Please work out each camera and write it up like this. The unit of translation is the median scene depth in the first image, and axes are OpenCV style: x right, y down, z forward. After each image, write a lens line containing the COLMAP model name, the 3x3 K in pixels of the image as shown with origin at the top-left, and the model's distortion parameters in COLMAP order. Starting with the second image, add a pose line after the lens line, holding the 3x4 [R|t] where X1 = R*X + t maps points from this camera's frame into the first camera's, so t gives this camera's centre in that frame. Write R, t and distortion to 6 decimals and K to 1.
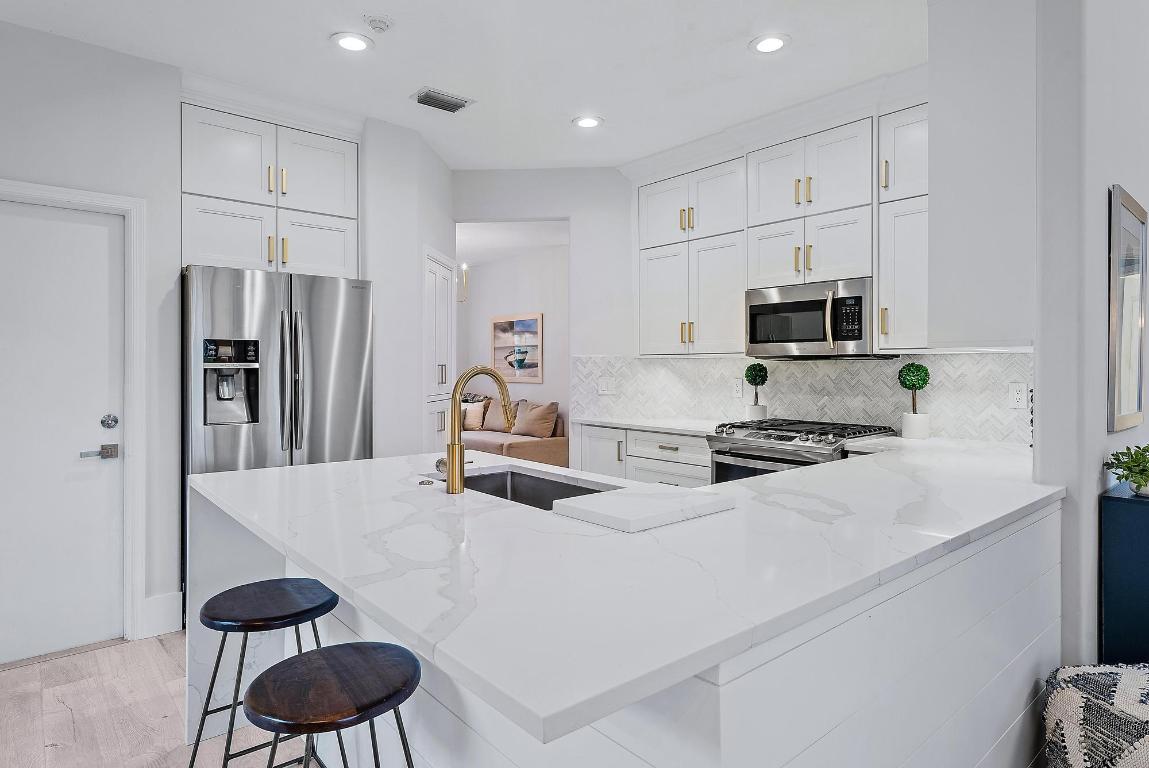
lens RADIAL K [[630.4, 0, 559.3], [0, 630.4, 366.8], [0, 0, 1]] dist [-0.001577, 0.003249]
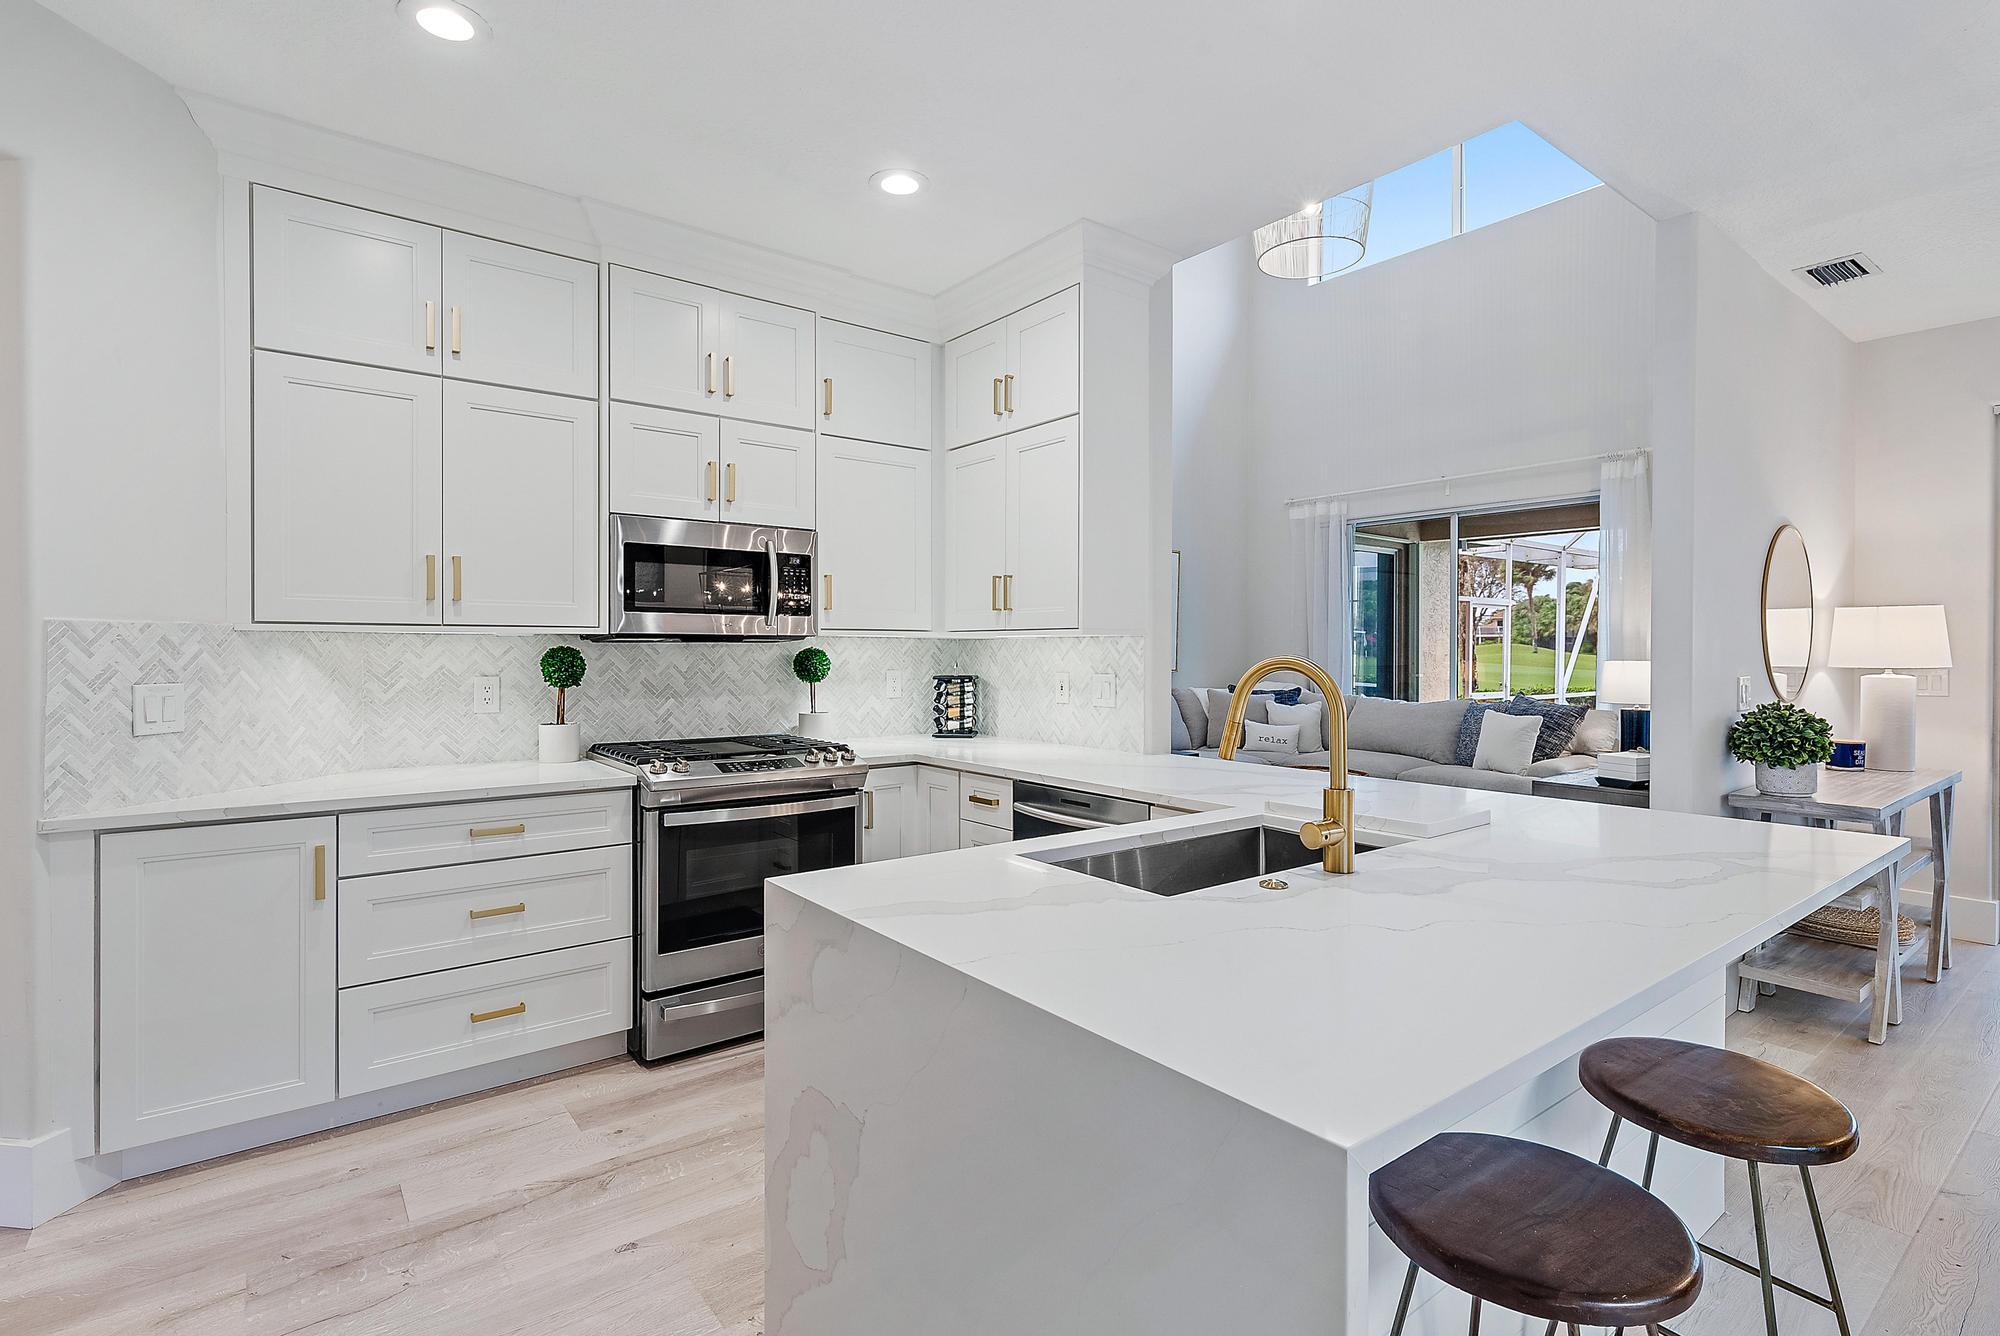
lens RADIAL K [[956.8, 0, 1001.3], [0, 956.8, 650.7], [0, 0, 1]] dist [0.005074, -0.001301]
pose [[0.037864, 0.000092, 0.999283, -0.525095], [-0.001322, 0.999999, -0.000042, -0.002222], [-0.999282, -0.001319, 0.037864, 0.631984]]
